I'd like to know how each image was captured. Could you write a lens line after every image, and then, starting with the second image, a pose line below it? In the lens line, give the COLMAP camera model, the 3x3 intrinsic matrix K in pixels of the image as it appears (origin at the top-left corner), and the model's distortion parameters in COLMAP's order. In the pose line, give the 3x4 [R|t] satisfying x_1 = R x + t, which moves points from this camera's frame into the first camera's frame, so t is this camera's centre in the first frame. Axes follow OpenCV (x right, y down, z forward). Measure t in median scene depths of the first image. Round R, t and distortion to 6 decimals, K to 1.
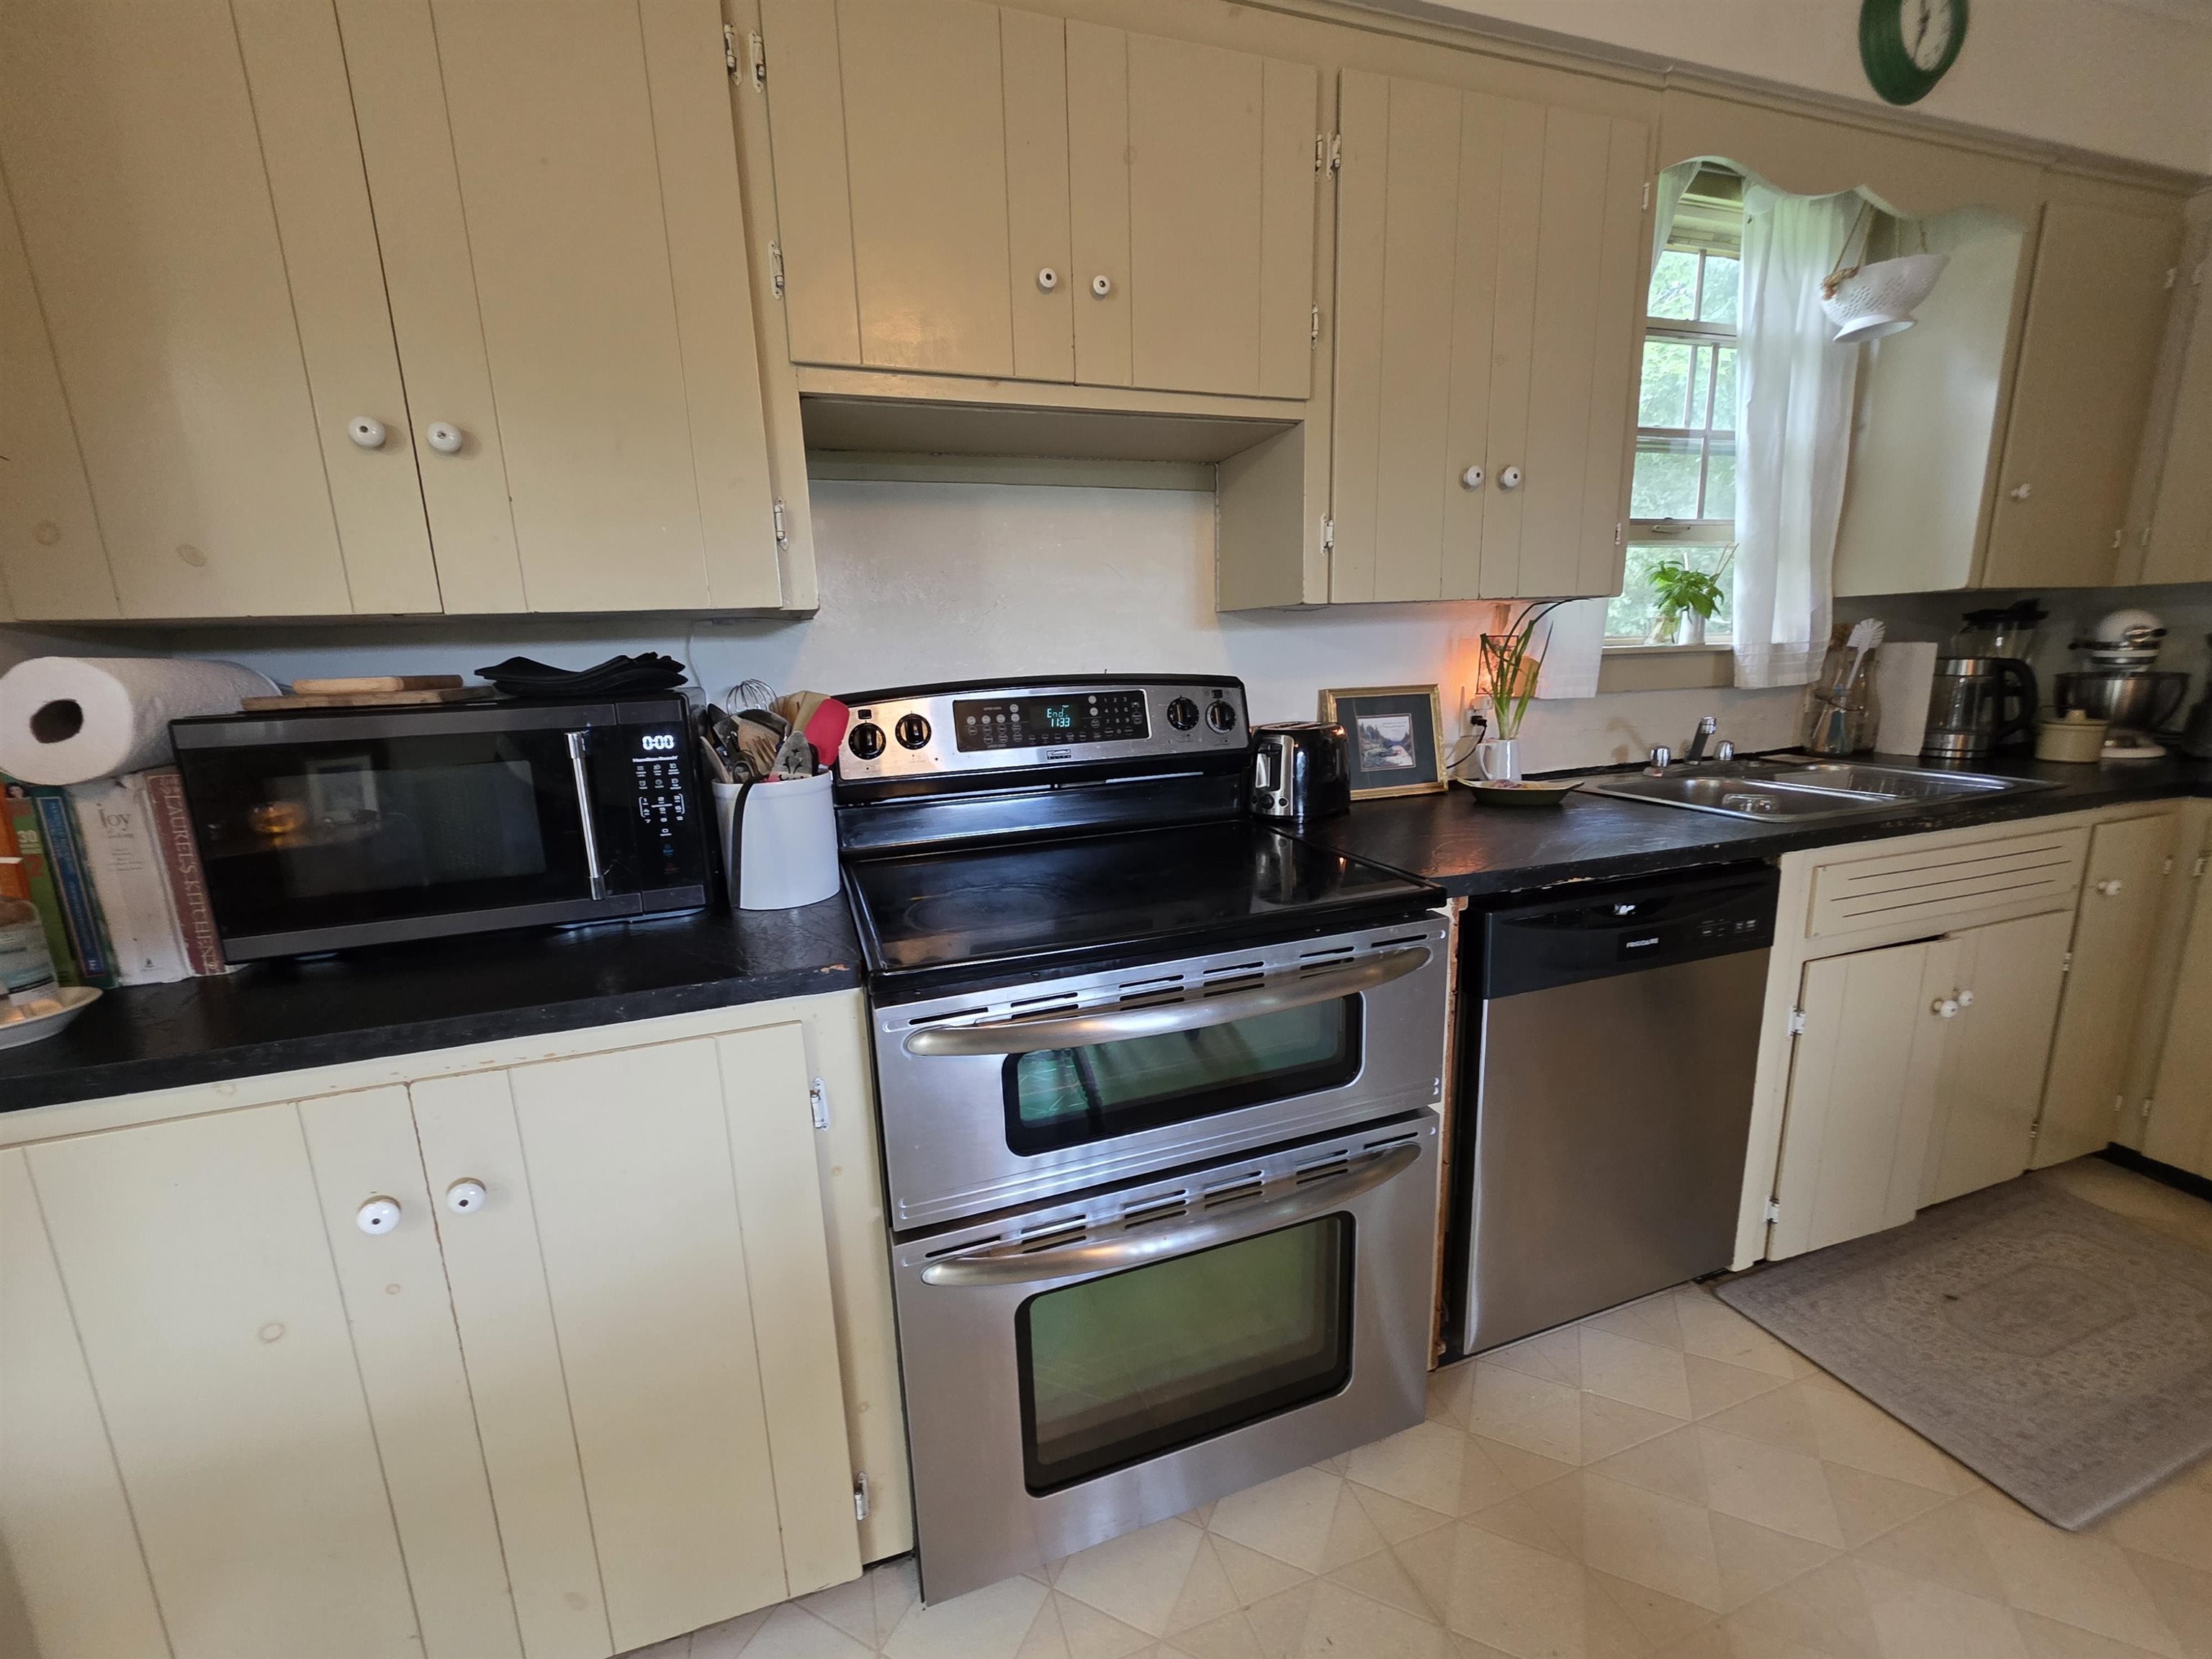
lens RADIAL K [[890.5, 0, 1103.4], [0, 890.5, 826.6], [0, 0, 1]] dist [-0.000656, 0.000807]
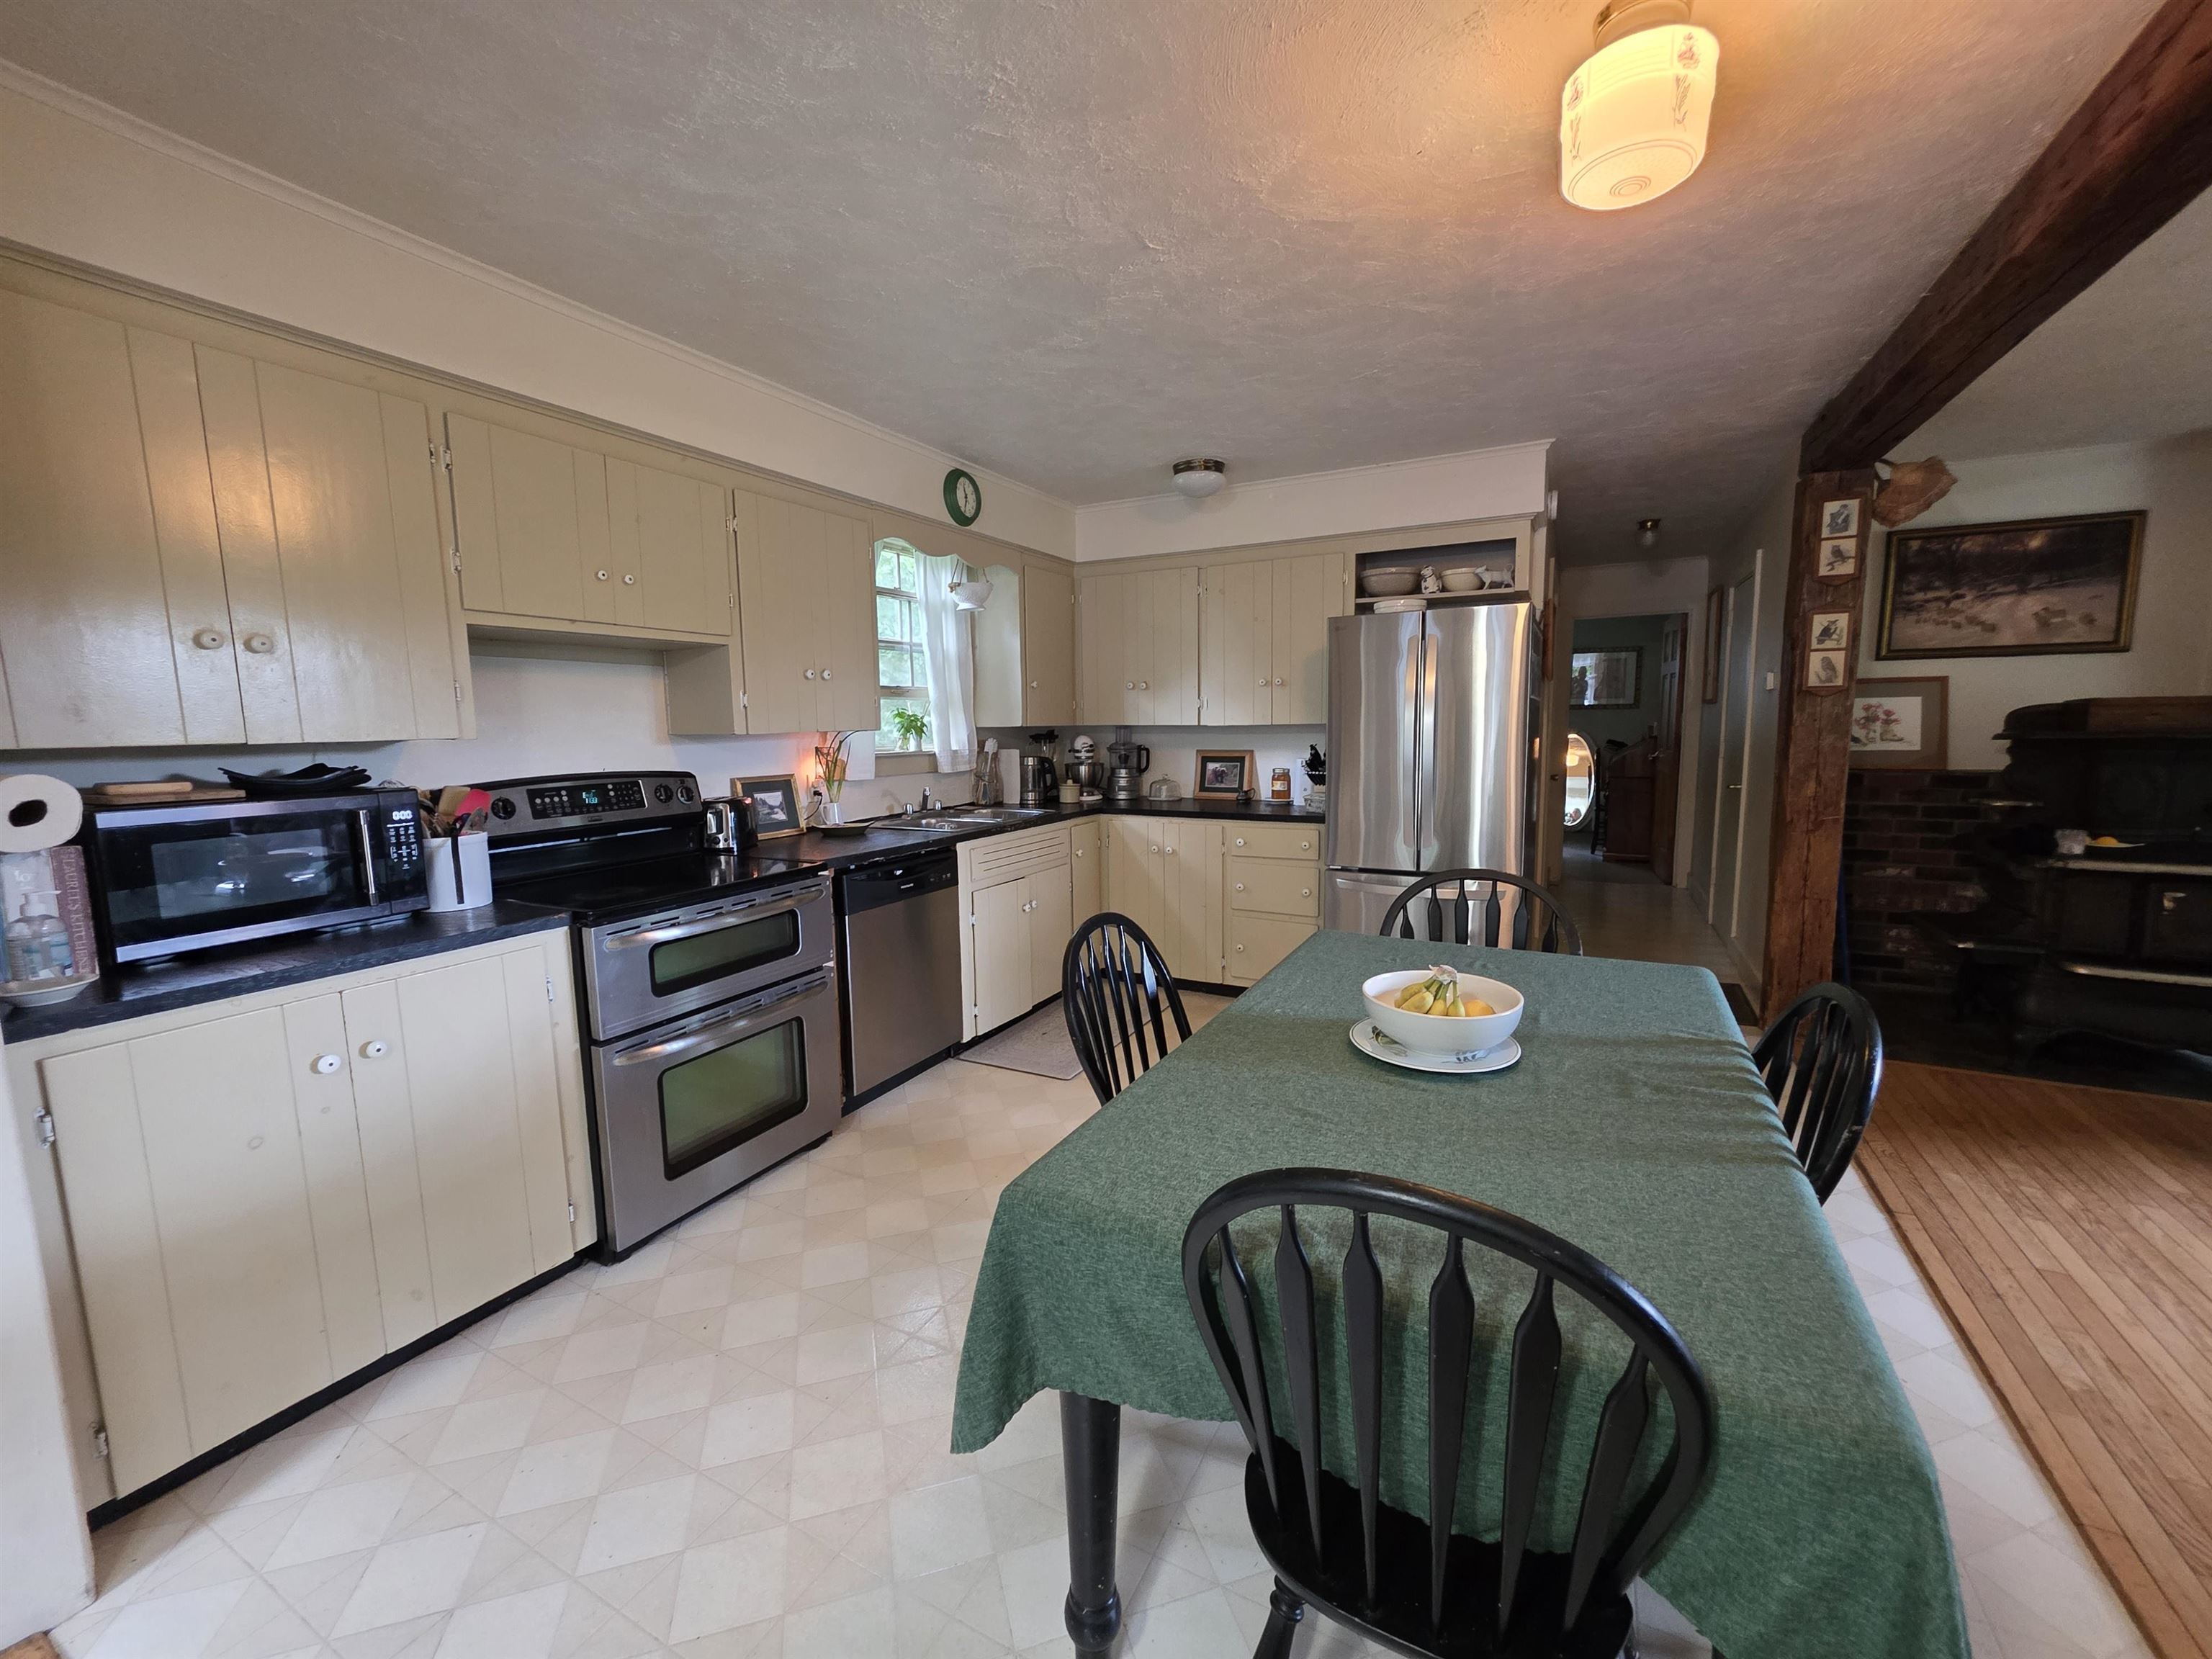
lens RADIAL K [[890.5, 0, 1106.9], [0, 890.5, 825.9], [0, 0, 1]] dist [-0.000656, 0.000807]
pose [[0.723251, -0.059492, 0.688018, -0.434064], [0.127114, 0.990728, -0.047956, 0.116601], [-0.678786, 0.122140, 0.724107, -0.755934]]
